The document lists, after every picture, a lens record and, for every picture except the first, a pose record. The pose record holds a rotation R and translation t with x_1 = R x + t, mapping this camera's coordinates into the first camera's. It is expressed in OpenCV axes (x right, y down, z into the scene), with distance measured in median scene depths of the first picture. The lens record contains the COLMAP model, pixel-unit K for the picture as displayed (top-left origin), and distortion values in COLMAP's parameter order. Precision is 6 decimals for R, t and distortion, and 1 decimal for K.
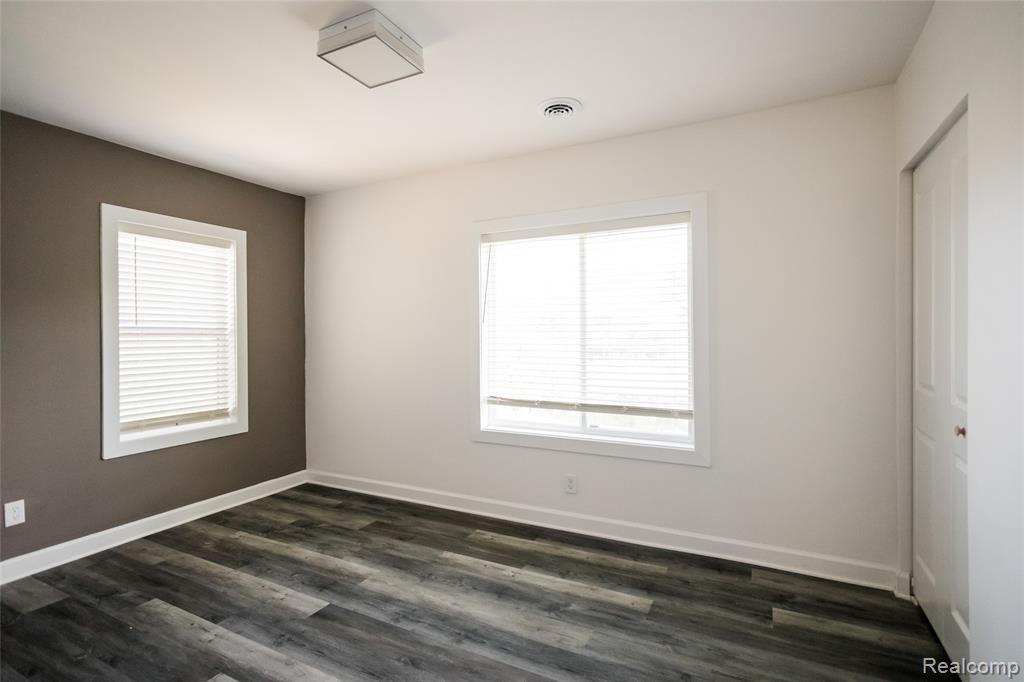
lens RADIAL K [[494.2, 0, 509.1], [0, 494.2, 337.4], [0, 0, 1]] dist [0.030919, 0.000054]
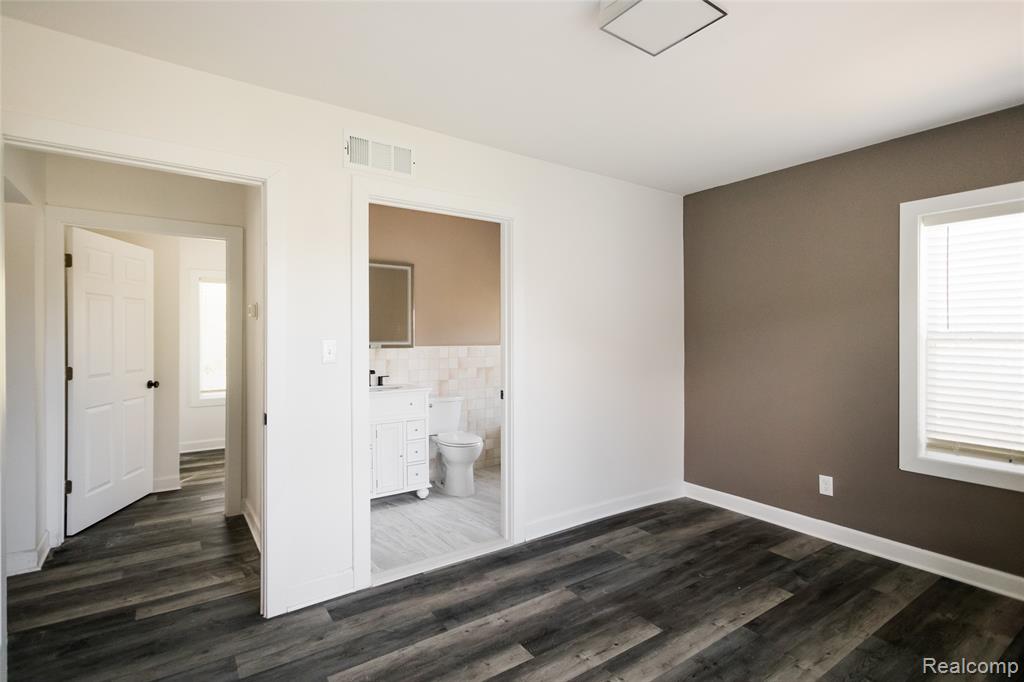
lens RADIAL K [[494.2, 0, 509.1], [0, 494.2, 337.4], [0, 0, 1]] dist [0.030919, 0.000054]
pose [[-0.469884, 0.005095, -0.882713, 0.470043], [0.003091, 0.999987, 0.004127, -0.021077], [0.882723, -0.000789, -0.469894, 0.919753]]
